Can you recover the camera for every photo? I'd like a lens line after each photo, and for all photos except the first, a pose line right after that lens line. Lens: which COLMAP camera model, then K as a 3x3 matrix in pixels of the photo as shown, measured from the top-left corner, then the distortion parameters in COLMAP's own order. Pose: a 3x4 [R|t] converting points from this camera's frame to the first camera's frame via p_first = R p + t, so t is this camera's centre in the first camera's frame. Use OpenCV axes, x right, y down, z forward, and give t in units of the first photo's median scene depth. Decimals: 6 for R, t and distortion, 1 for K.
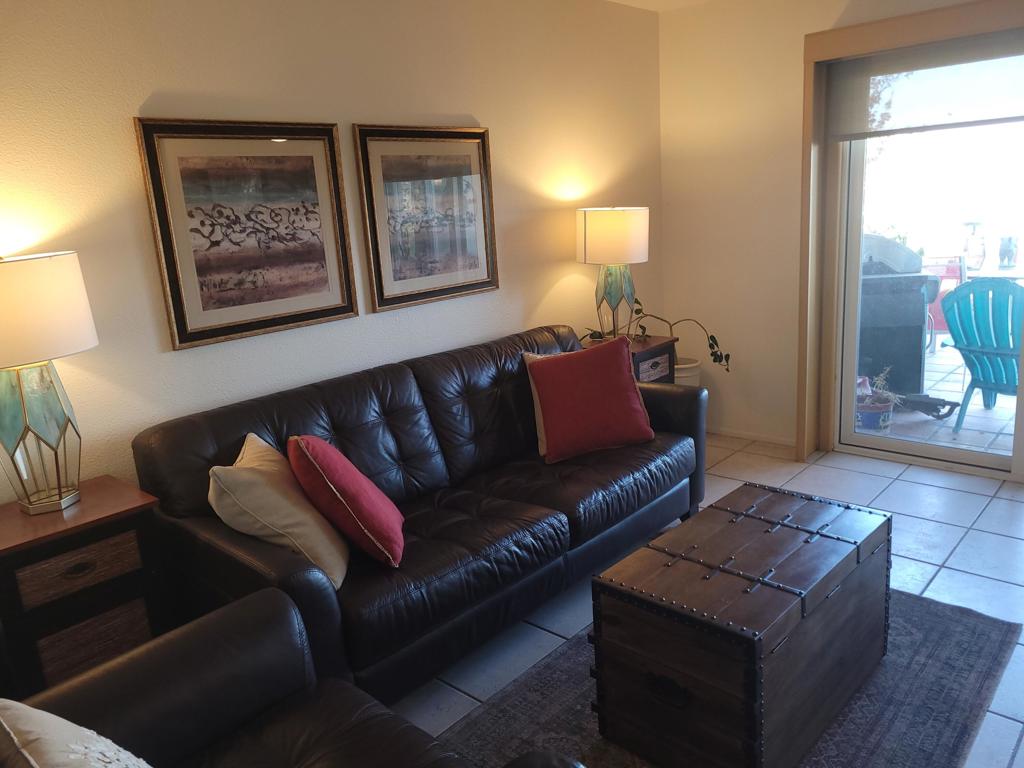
lens RADIAL K [[774.8, 0, 511.2], [0, 774.8, 378.3], [0, 0, 1]] dist [0.046260, -0.027116]
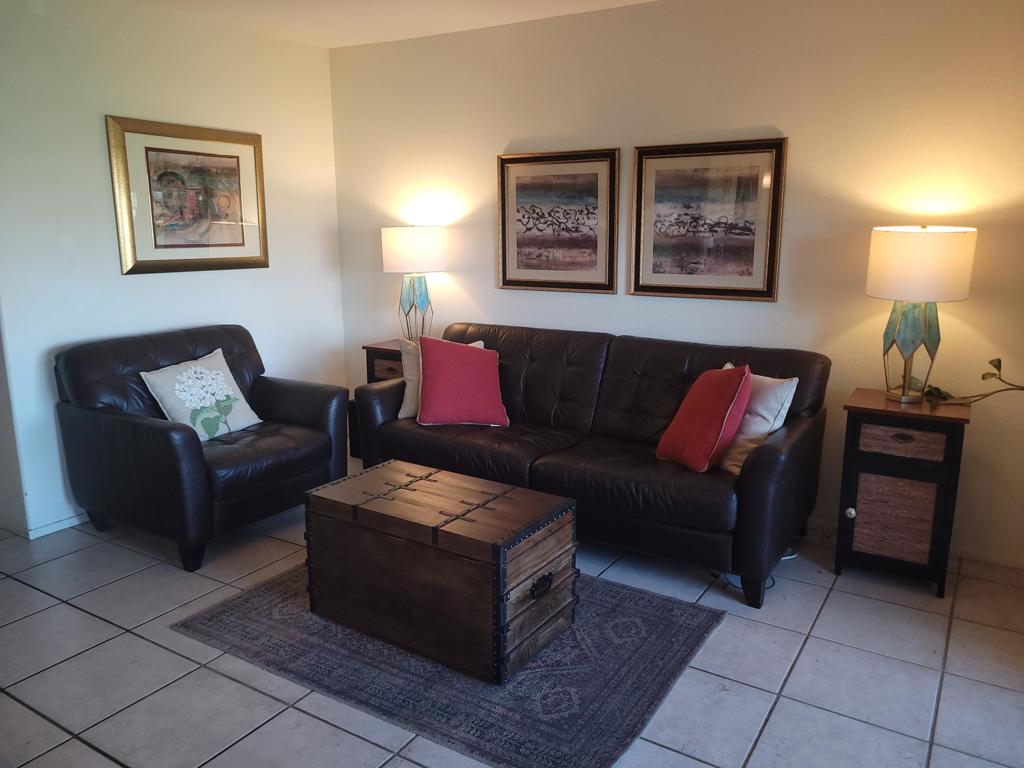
lens RADIAL K [[774.8, 0, 532.5], [0, 774.8, 384.2], [0, 0, 1]] dist [0.046260, -0.027116]
pose [[0.173773, 0.261573, -0.949412, 1.171629], [-0.232782, 0.947669, 0.218486, -0.209473], [0.956878, 0.183039, 0.225568, 0.661744]]
